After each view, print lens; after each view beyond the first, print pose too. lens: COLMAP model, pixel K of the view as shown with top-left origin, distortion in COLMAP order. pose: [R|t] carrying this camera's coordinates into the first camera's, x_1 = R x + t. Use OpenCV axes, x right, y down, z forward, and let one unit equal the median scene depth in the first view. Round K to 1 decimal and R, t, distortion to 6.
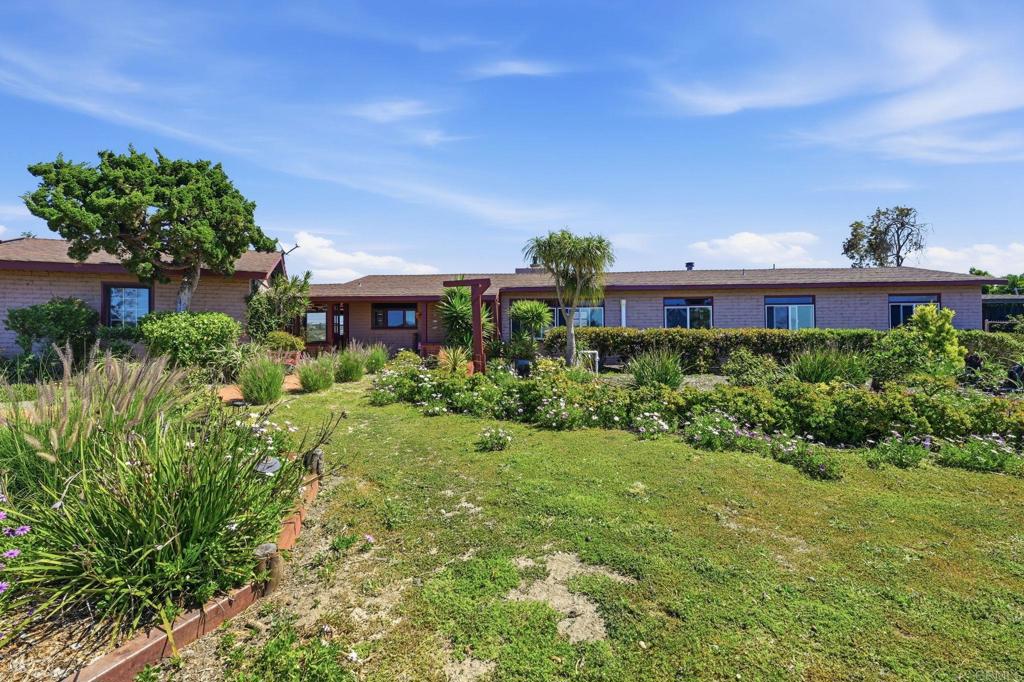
lens RADIAL K [[416.8, 0, 512.9], [0, 416.8, 349.0], [0, 0, 1]] dist [-0.000065, 0.000811]
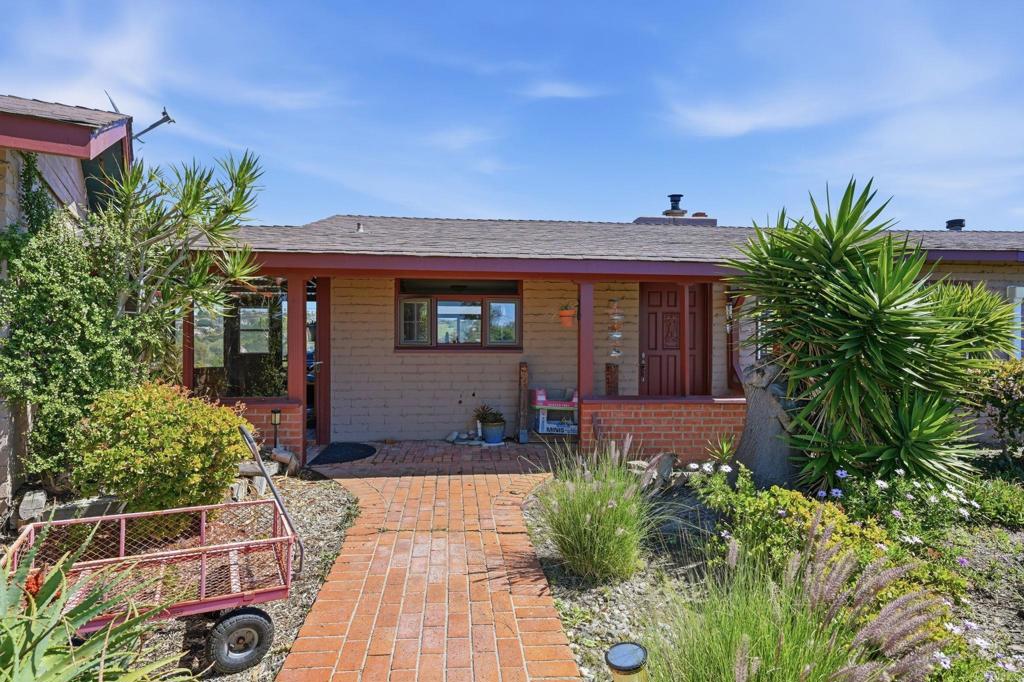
lens RADIAL K [[552.4, 0, 507.5], [0, 552.4, 339.0], [0, 0, 1]] dist [0.001121, 0.000611]
pose [[0.987965, 0.007880, 0.154478, -0.323605], [-0.004794, 0.999782, -0.020344, -0.049911], [-0.154604, 0.019358, 0.987787, 0.523651]]
